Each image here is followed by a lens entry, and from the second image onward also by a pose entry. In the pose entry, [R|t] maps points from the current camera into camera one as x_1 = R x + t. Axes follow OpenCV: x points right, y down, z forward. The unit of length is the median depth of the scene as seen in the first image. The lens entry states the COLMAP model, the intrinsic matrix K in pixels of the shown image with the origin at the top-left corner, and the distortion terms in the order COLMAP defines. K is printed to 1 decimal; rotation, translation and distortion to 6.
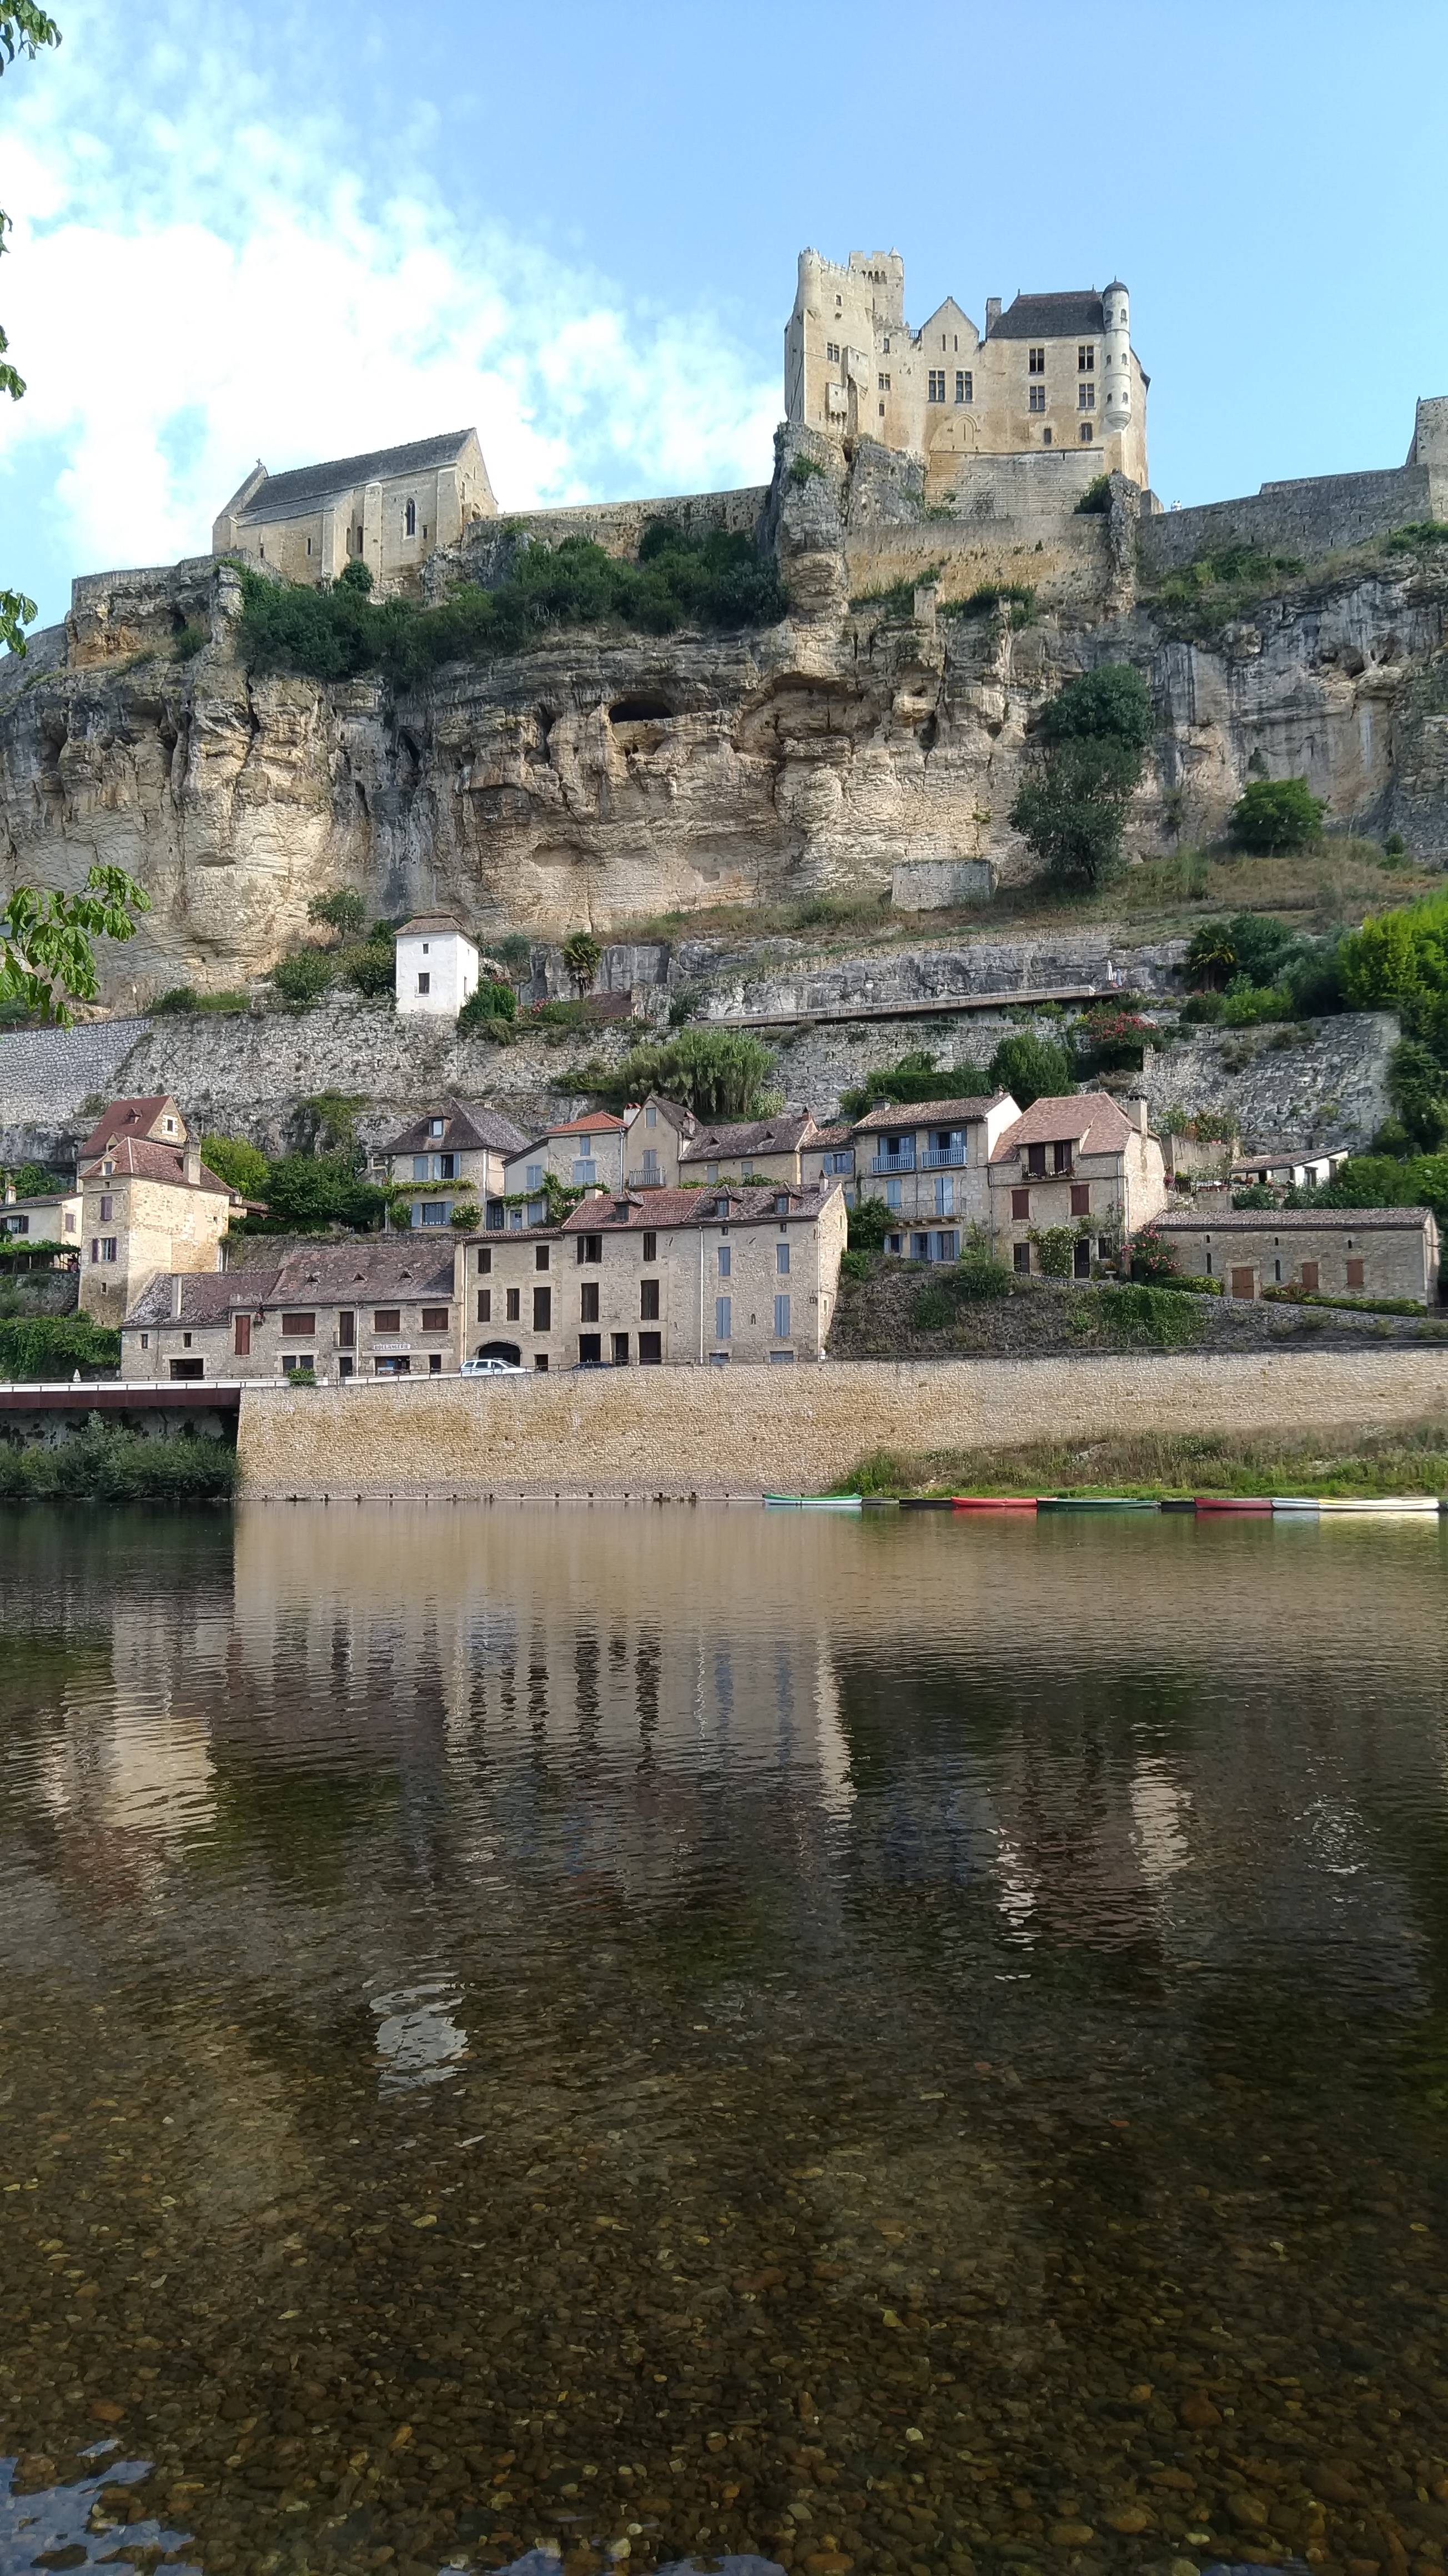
lens RADIAL K [[1975.8, 0, 724.0], [0, 1975.8, 1288.0], [0, 0, 1]] dist [0.001292, -0.001016]
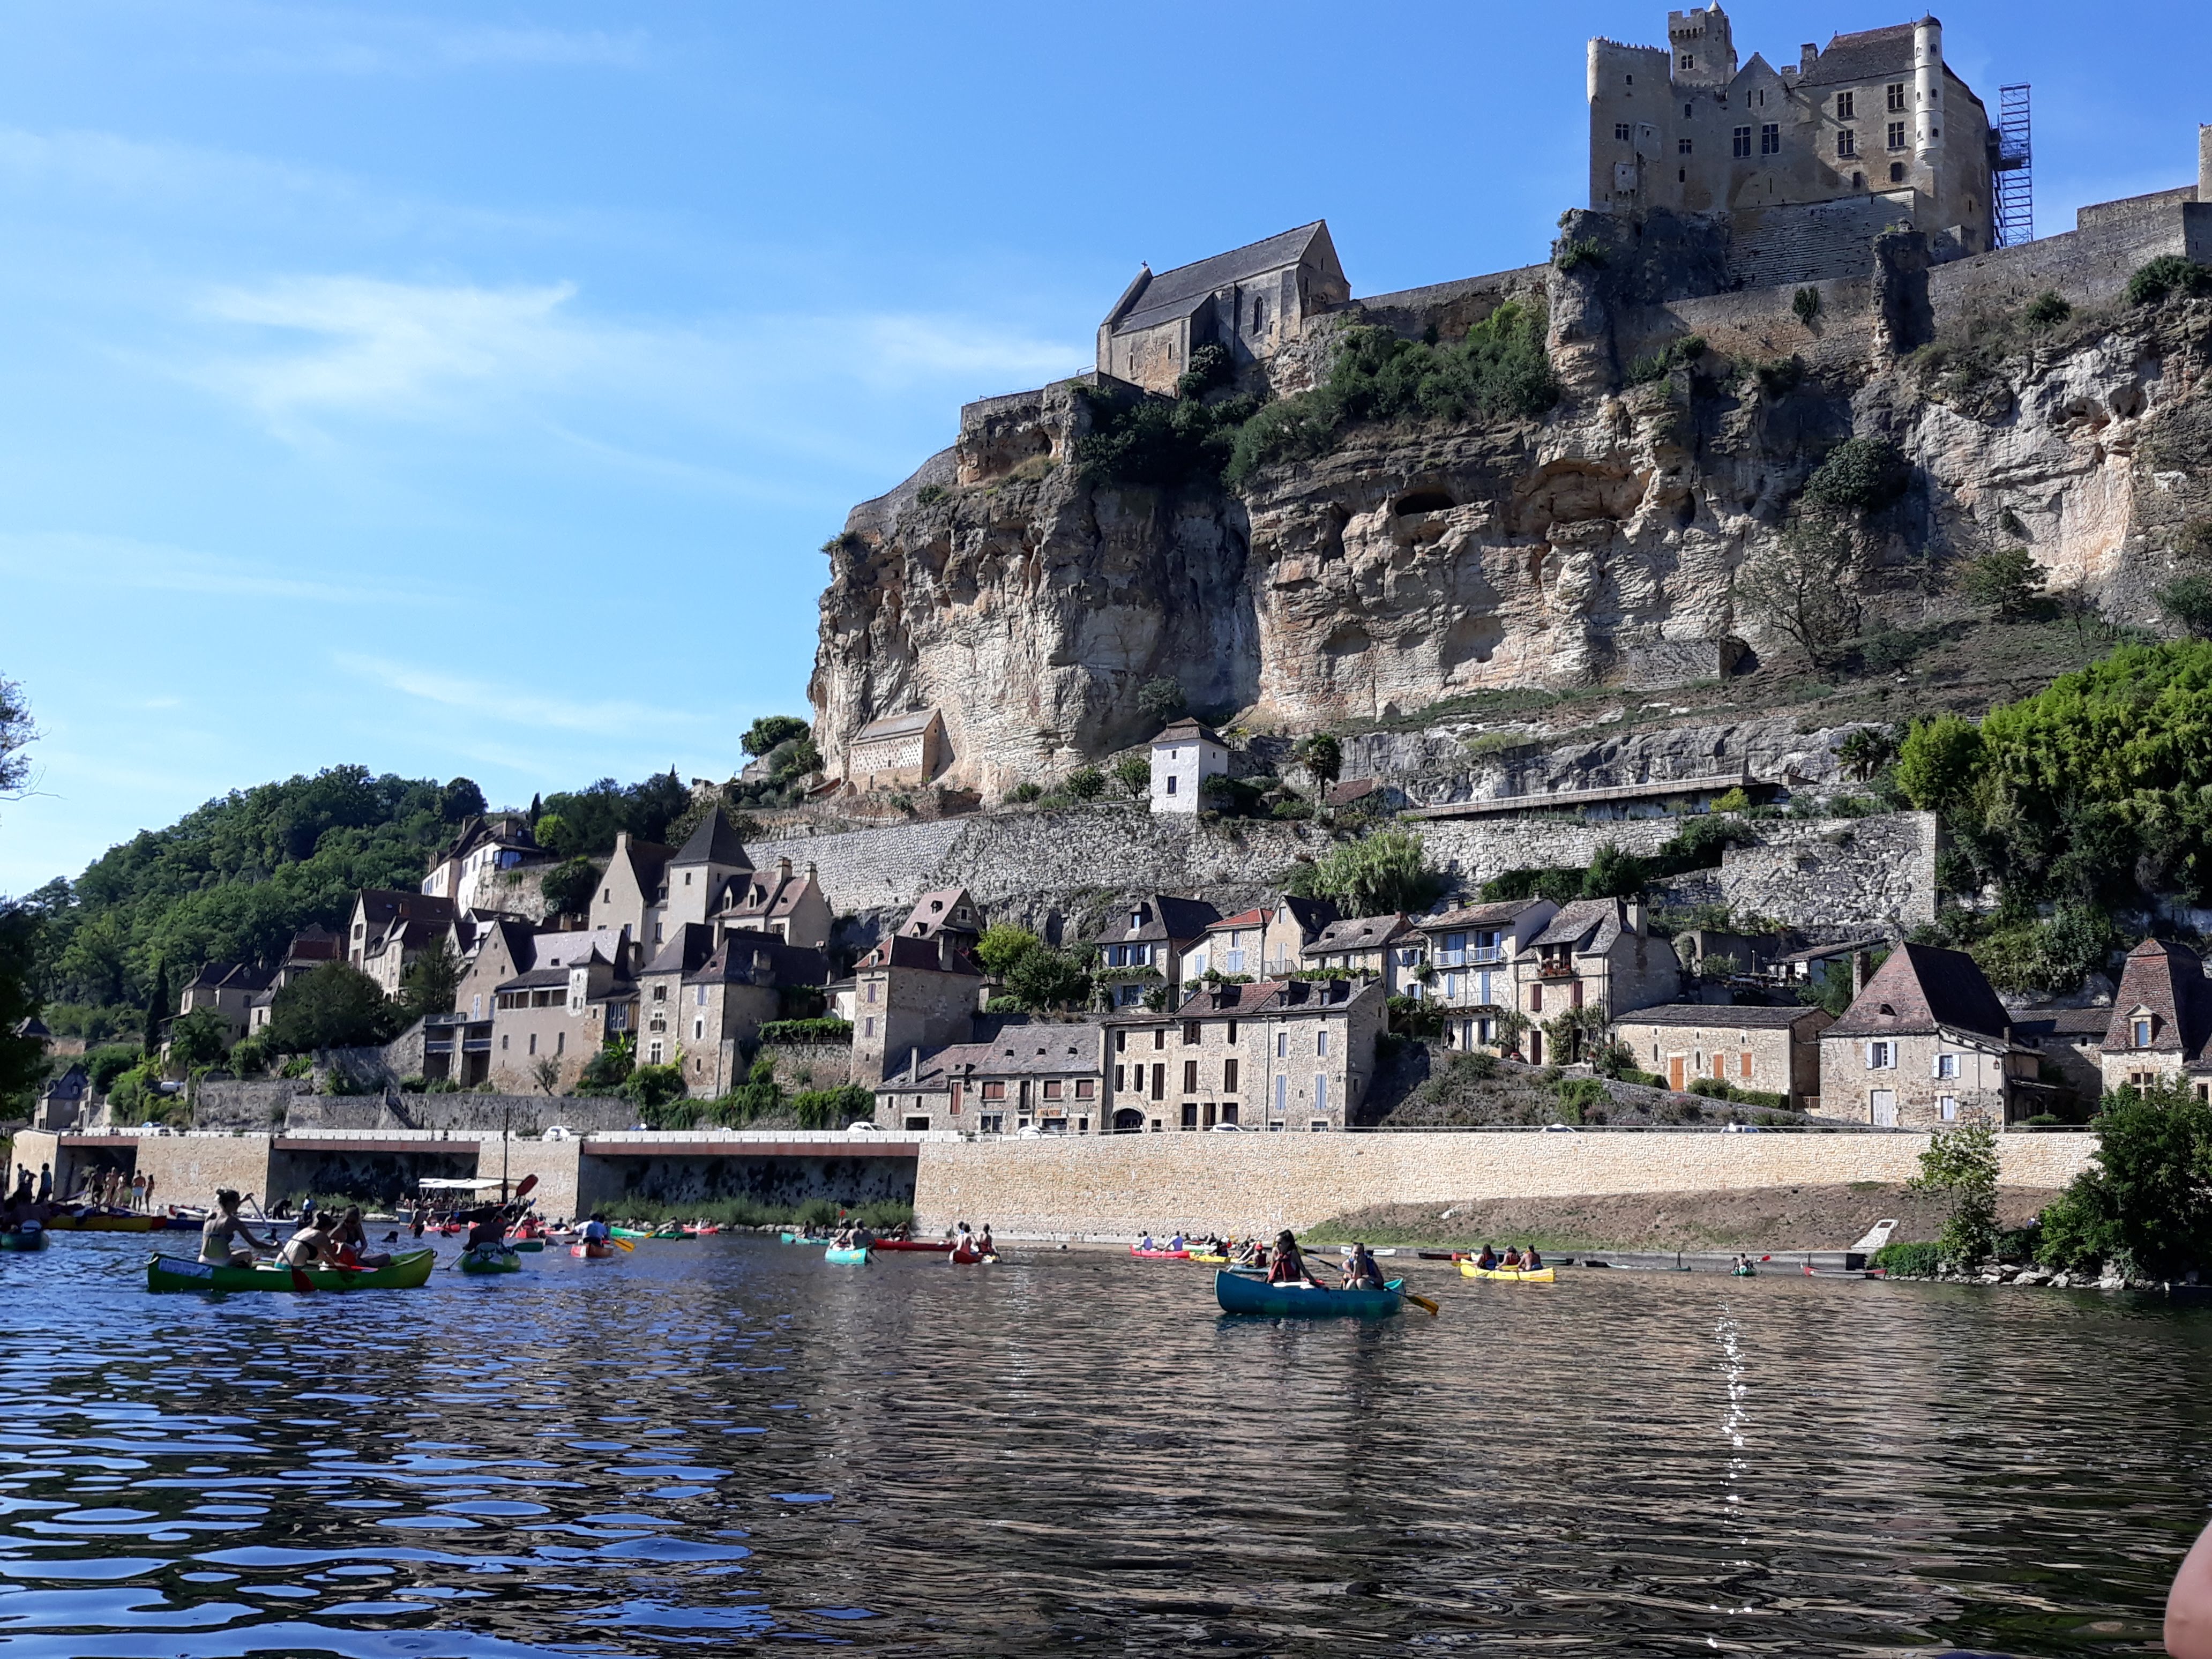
lens RADIAL K [[2455.1, 0, 1162.7], [0, 2455.1, 862.3], [0, 0, 1]] dist [0.193767, -0.701318]
pose [[0.934534, -0.020001, -0.355310, 0.351900], [-0.000648, 0.998322, -0.057901, -0.028578], [0.355872, 0.054341, 0.932953, -0.326125]]
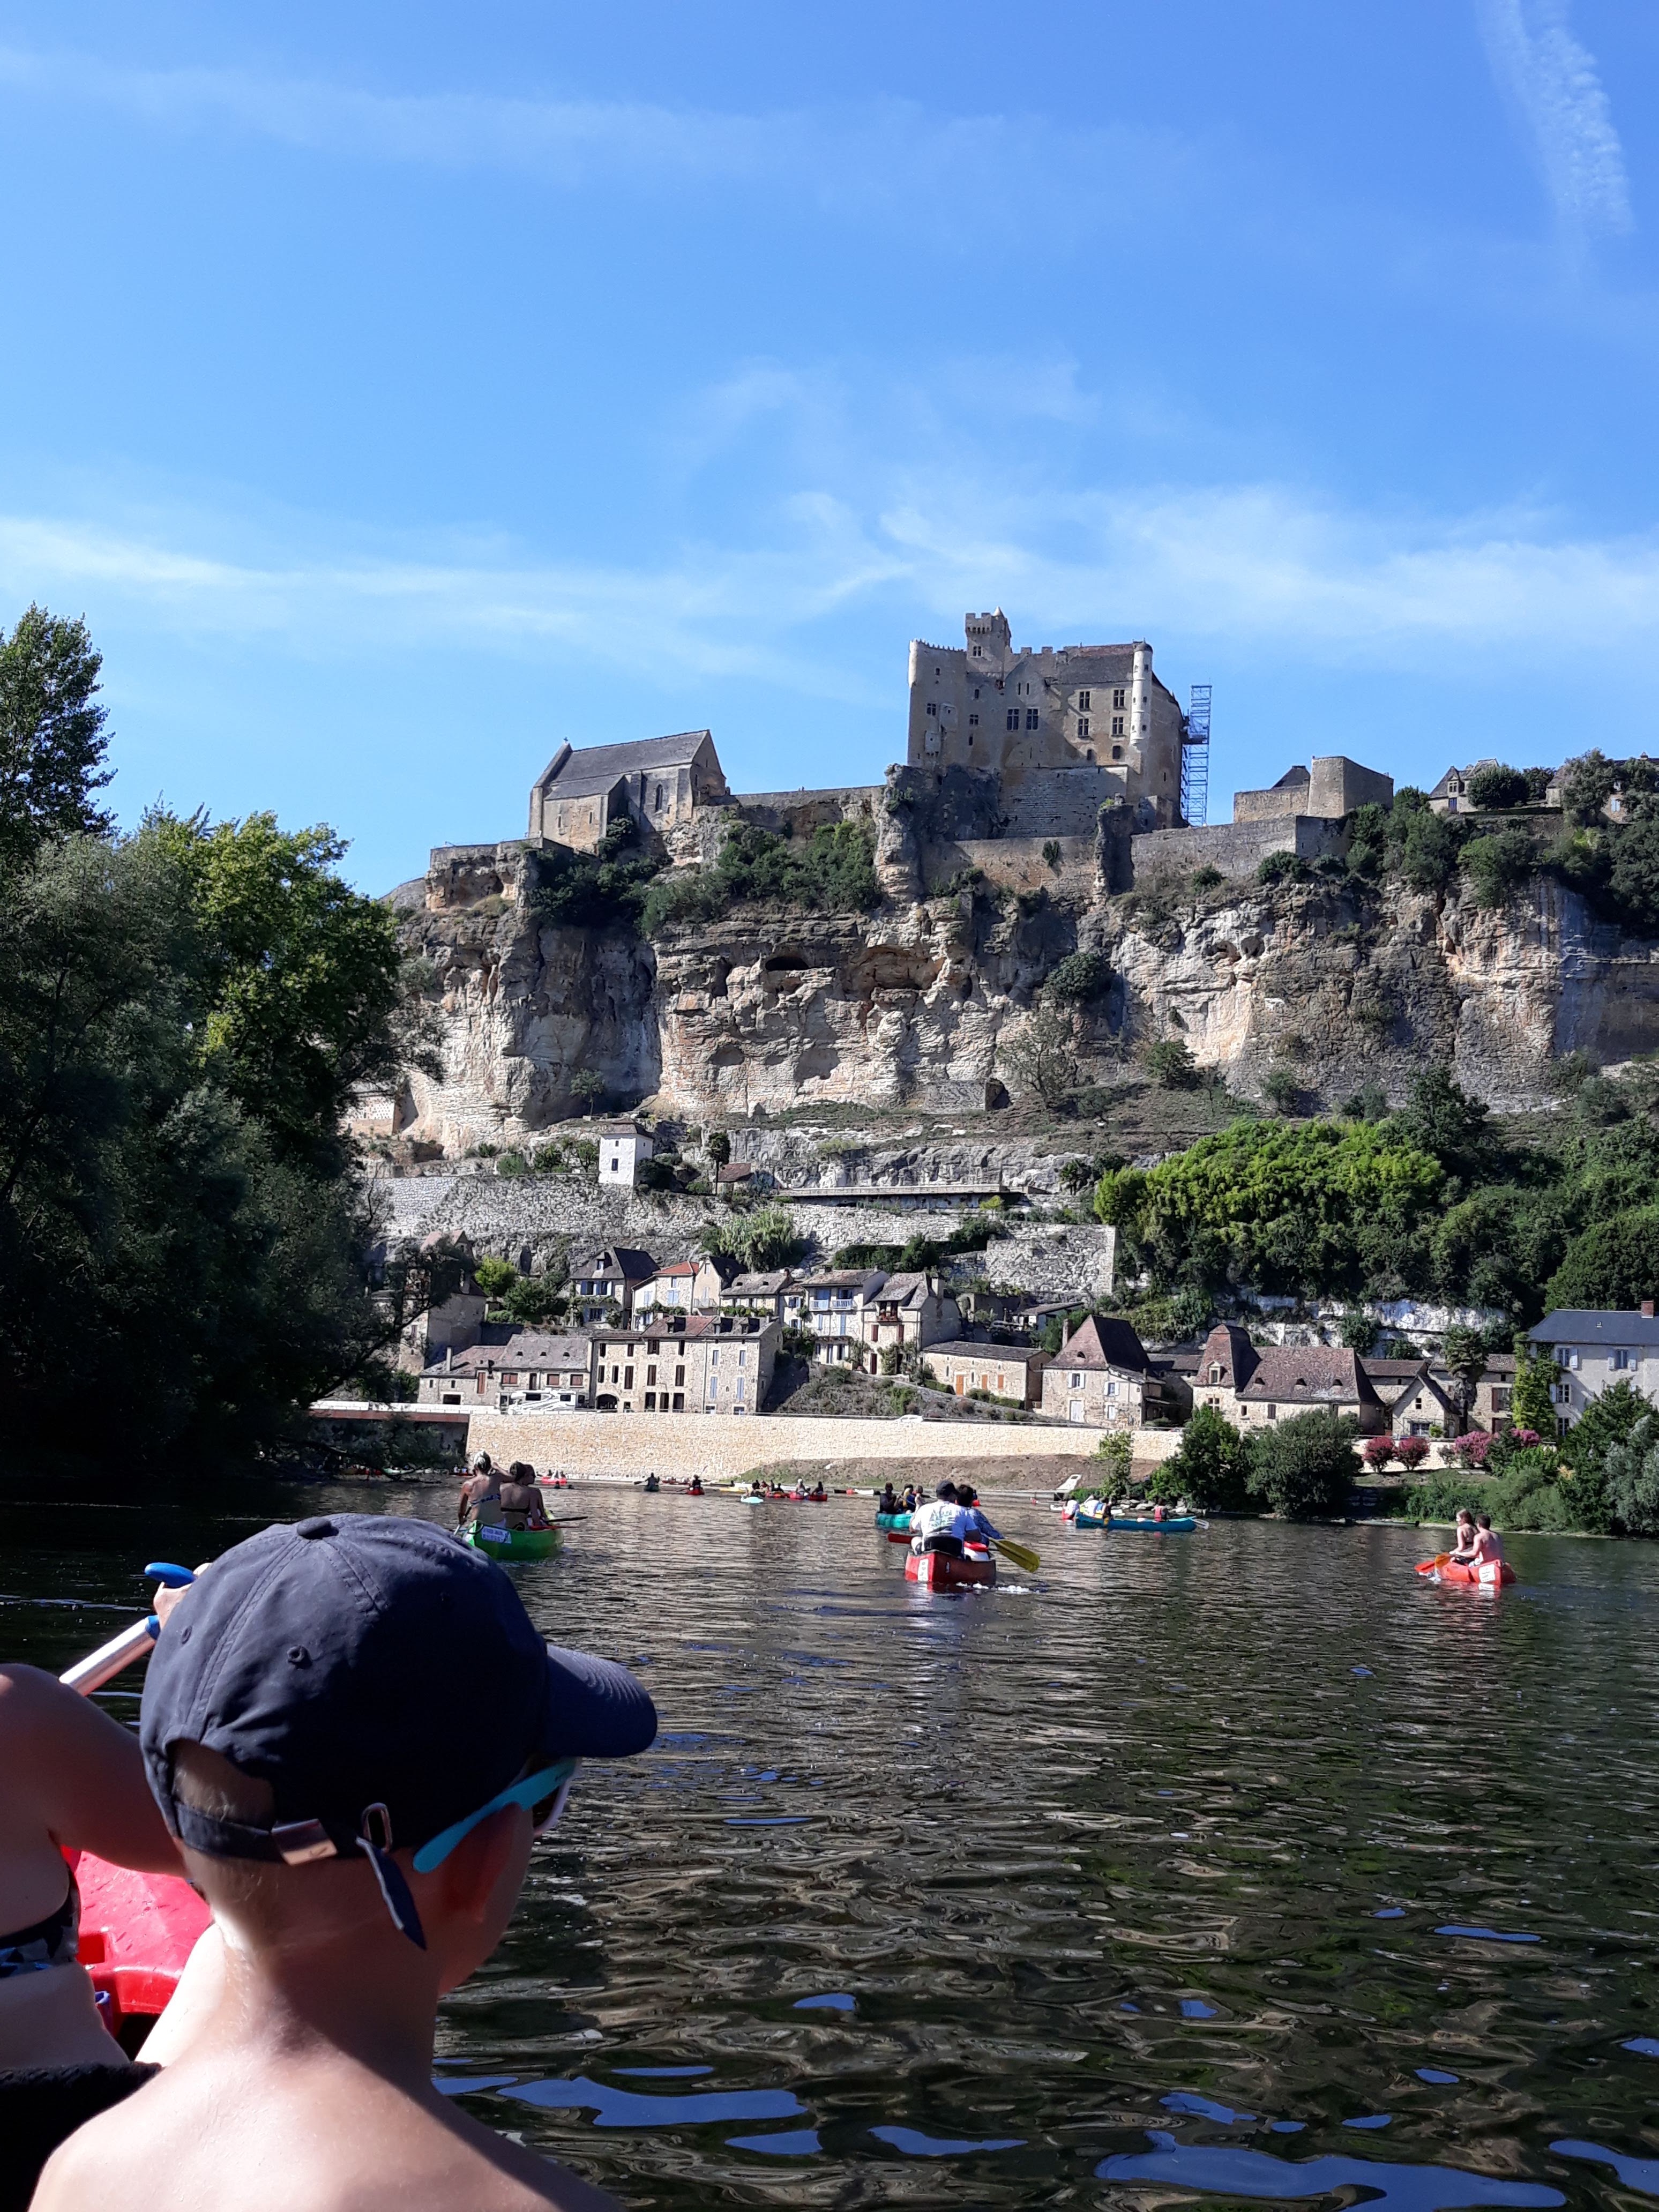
lens RADIAL K [[2503.8, 0, 785.4], [0, 2503.8, 1154.5], [0, 0, 1]] dist [0.375052, -2.088723]
pose [[0.979261, 0.024108, -0.201164, 0.414405], [-0.032260, 0.998782, -0.037343, -0.091387], [0.200018, 0.043058, 0.978846, -1.034334]]
